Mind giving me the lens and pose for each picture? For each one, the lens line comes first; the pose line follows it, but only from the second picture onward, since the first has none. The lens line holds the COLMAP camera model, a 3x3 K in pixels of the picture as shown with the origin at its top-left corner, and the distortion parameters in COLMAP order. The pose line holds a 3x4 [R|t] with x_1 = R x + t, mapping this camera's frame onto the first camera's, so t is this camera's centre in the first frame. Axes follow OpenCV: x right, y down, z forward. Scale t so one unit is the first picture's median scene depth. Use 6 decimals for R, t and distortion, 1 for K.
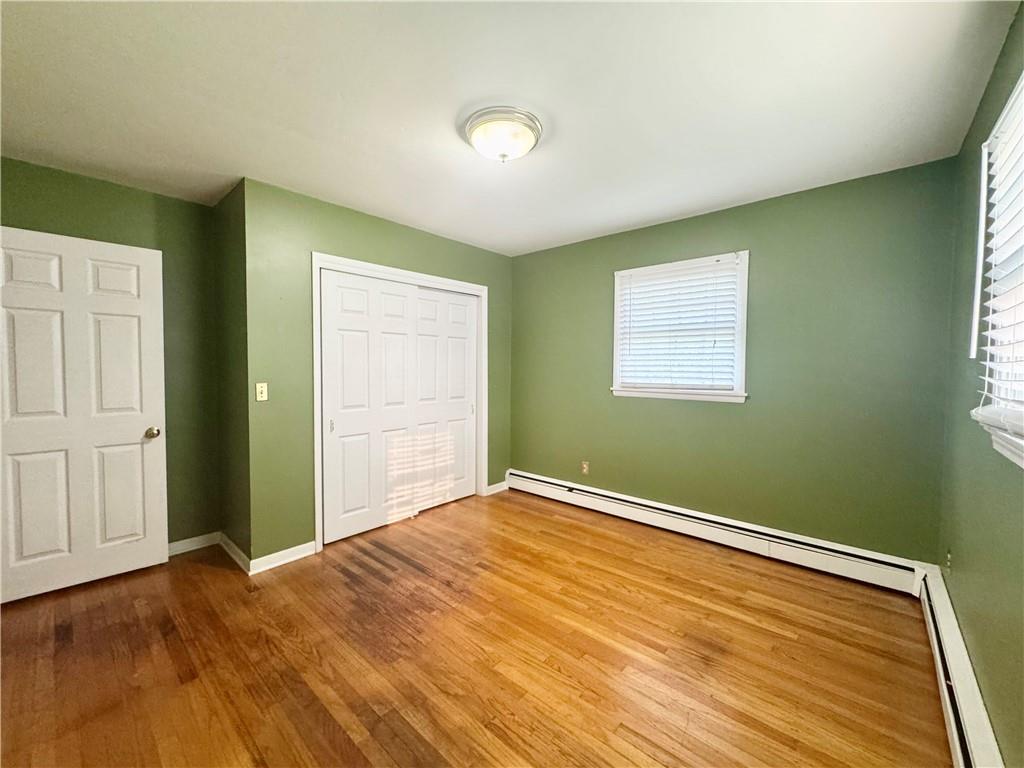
lens RADIAL K [[409.9, 0, 512.9], [0, 409.9, 382.2], [0, 0, 1]] dist [-0.002891, 0.000005]
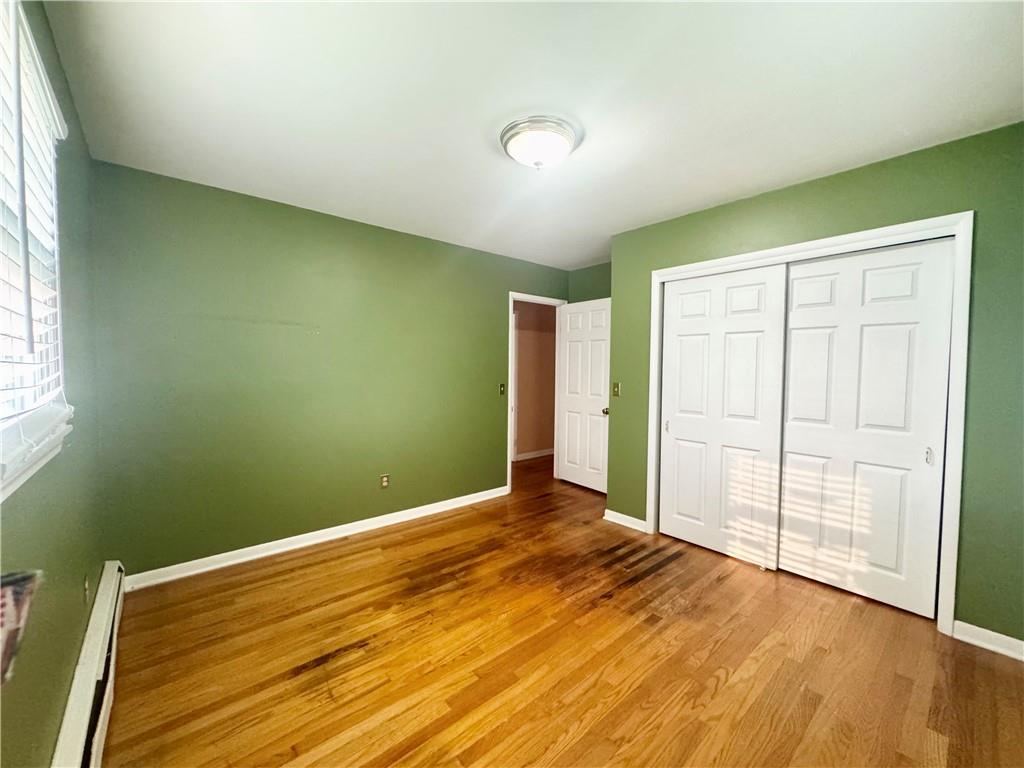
lens RADIAL K [[409.9, 0, 512.9], [0, 409.9, 382.2], [0, 0, 1]] dist [-0.002891, 0.000005]
pose [[-0.133365, 0.032693, -0.990528, 0.704618], [-0.046034, 0.998173, 0.039144, -0.033735], [0.989997, 0.050819, -0.131617, 0.766606]]
